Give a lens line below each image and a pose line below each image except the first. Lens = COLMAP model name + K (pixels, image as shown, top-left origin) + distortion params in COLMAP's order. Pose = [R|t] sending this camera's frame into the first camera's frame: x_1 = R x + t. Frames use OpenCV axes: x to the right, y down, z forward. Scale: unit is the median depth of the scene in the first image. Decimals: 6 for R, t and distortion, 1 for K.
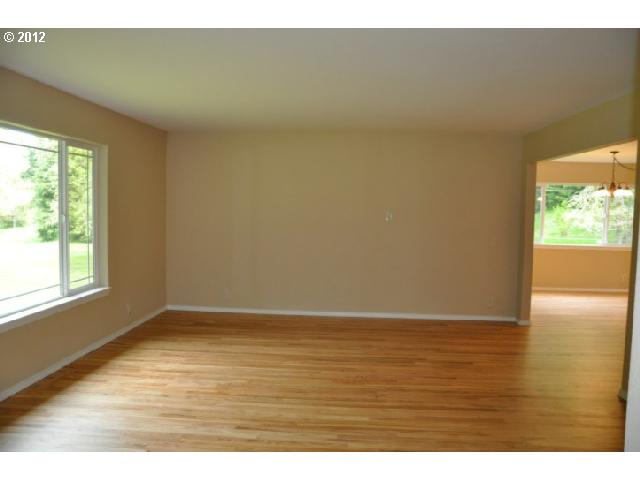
lens RADIAL K [[501.8, 0, 320.0], [0, 501.8, 240.0], [0, 0, 1]] dist [-0.161687, 0.134950]
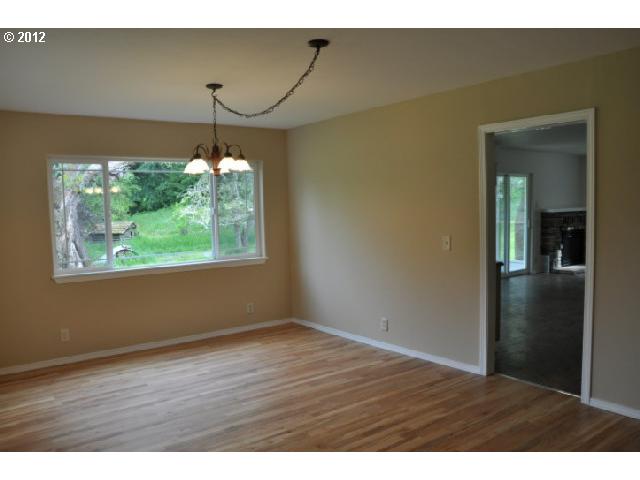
lens RADIAL K [[513.9, 0, 320.0], [0, 513.9, 240.0], [0, 0, 1]] dist [-0.074488, -0.001686]
pose [[0.752364, -0.081427, 0.653696, 0.097165], [0.081812, 0.996198, 0.029930, -0.008442], [-0.653648, 0.030961, 0.756165, 0.153420]]
